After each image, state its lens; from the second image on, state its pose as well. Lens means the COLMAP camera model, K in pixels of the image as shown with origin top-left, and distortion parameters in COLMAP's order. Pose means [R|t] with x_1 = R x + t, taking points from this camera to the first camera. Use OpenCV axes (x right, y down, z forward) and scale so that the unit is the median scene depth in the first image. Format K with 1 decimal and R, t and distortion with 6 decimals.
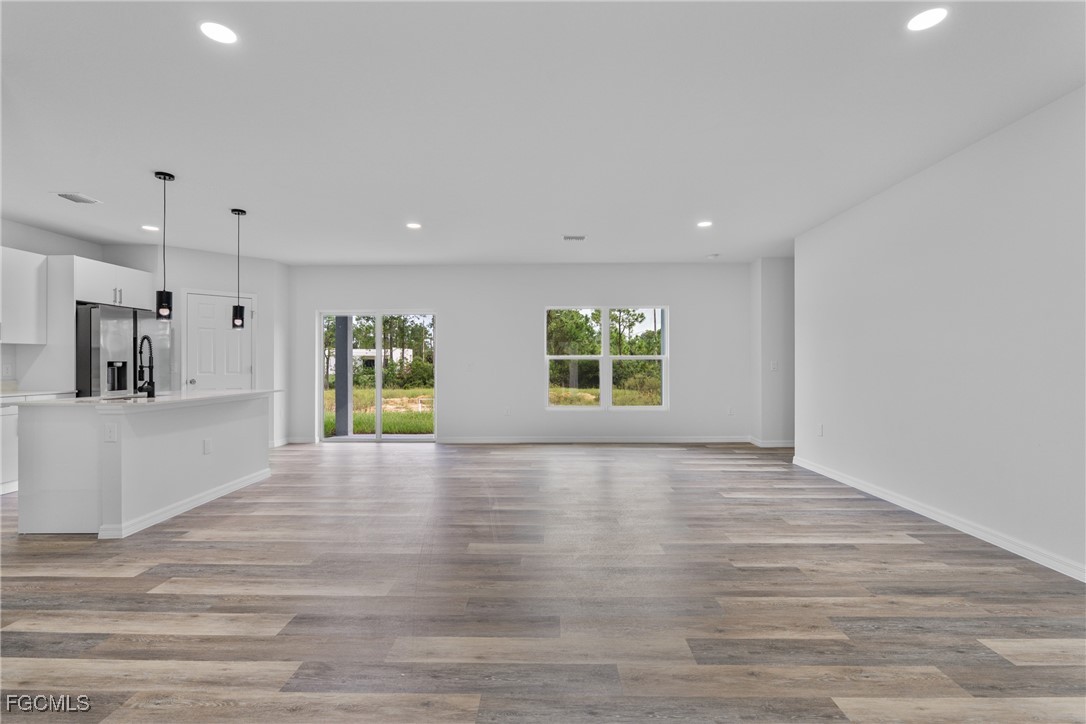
lens RADIAL K [[496.0, 0, 542.2], [0, 496.0, 366.3], [0, 0, 1]] dist [-0.005765, -0.000281]
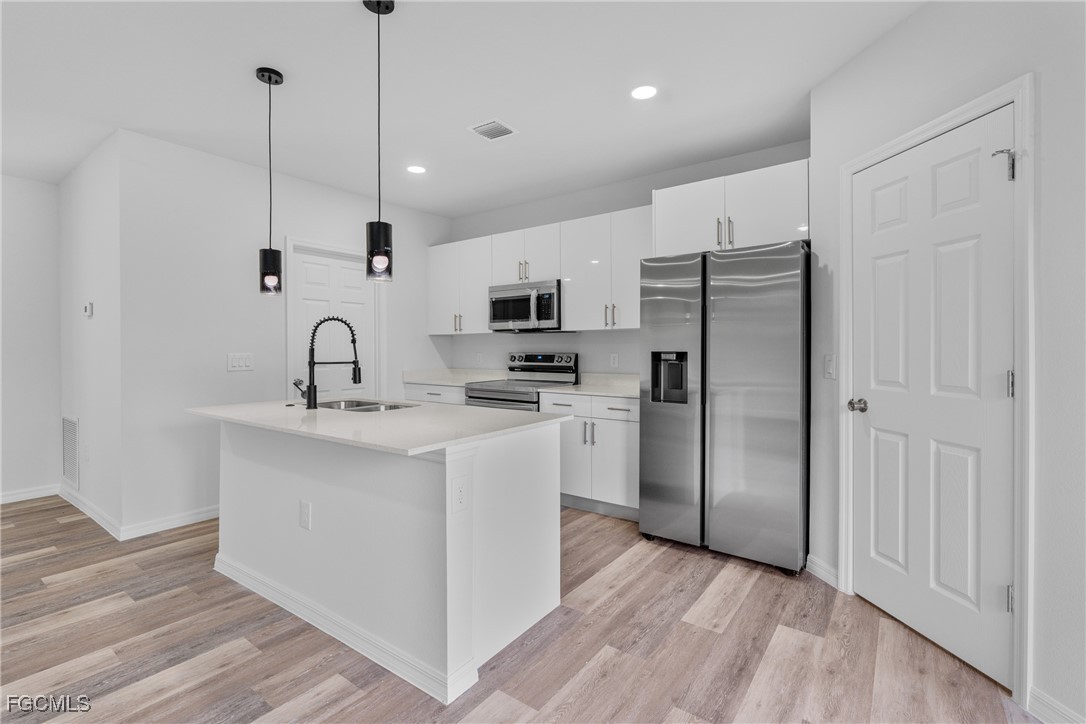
lens RADIAL K [[488.9, 0, 527.5], [0, 488.9, 351.6], [0, 0, 1]] dist [-0.003025, -0.000620]
pose [[-0.580951, 0.005855, -0.813918, -0.305871], [-0.000757, 0.999970, 0.007734, -0.014101], [0.813938, 0.005109, -0.580929, 1.178120]]
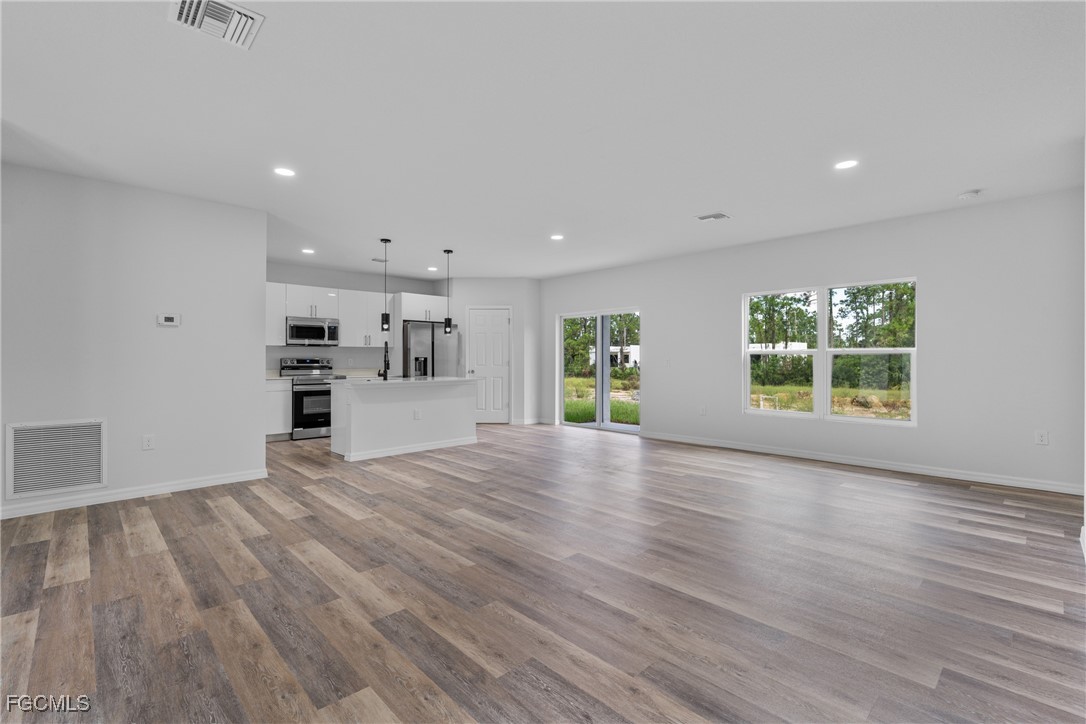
lens RADIAL K [[496.9, 0, 529.8], [0, 496.9, 351.6], [0, 0, 1]] dist [-0.002891, 0.000031]
pose [[0.686214, -0.009488, -0.727338, 0.509760], [-0.004306, 0.999844, -0.017106, -0.002767], [0.727387, 0.014870, 0.686066, 0.170241]]
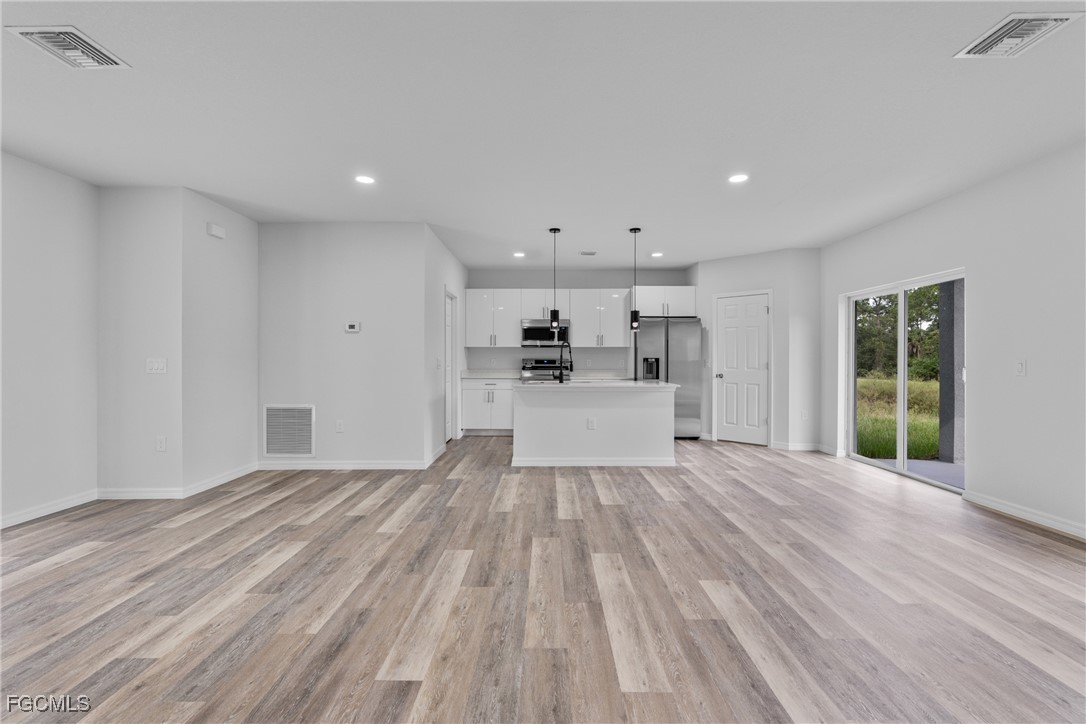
lens RADIAL K [[481.2, 0, 532.0], [0, 481.2, 360.5], [0, 0, 1]] dist [-0.003346, -0.000035]
pose [[-0.007460, 0.005200, -0.999959, 0.466085], [-0.007165, 0.999961, 0.005253, -0.007601], [0.999947, 0.007204, -0.007423, 0.671154]]
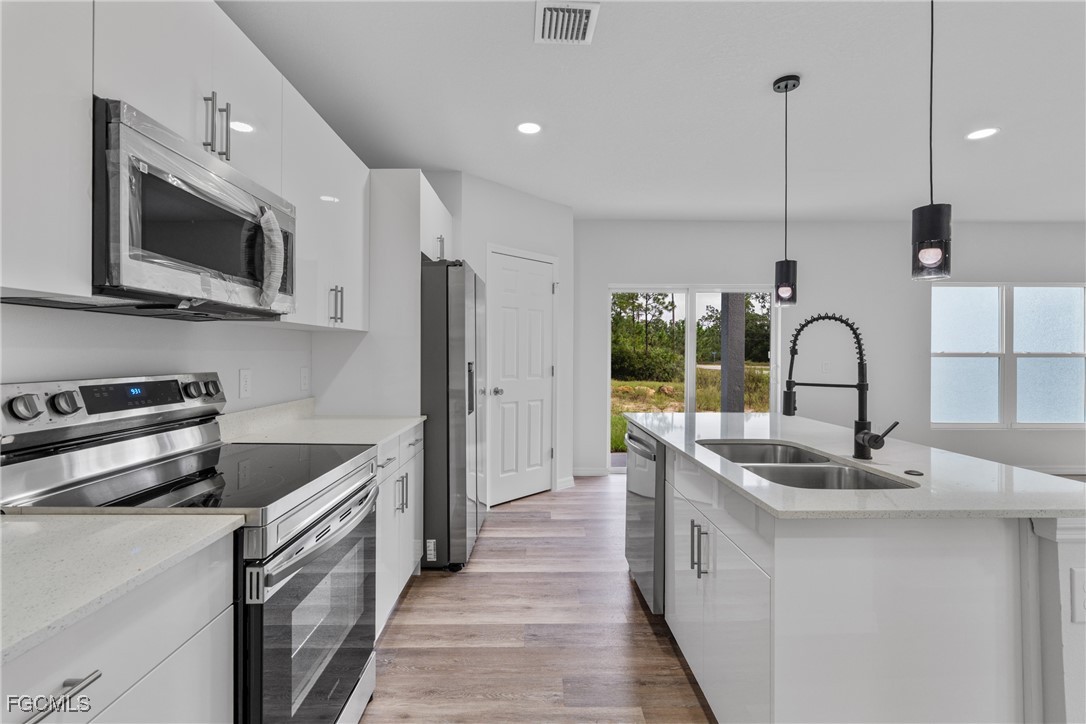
lens RADIAL K [[496.9, 0, 529.8], [0, 496.9, 351.6], [0, 0, 1]] dist [-0.002891, 0.000031]
pose [[0.999301, 0.002786, 0.037278, -0.803220], [-0.002520, 0.999971, -0.007174, -0.017857], [-0.037297, 0.007075, 0.999279, 0.421919]]
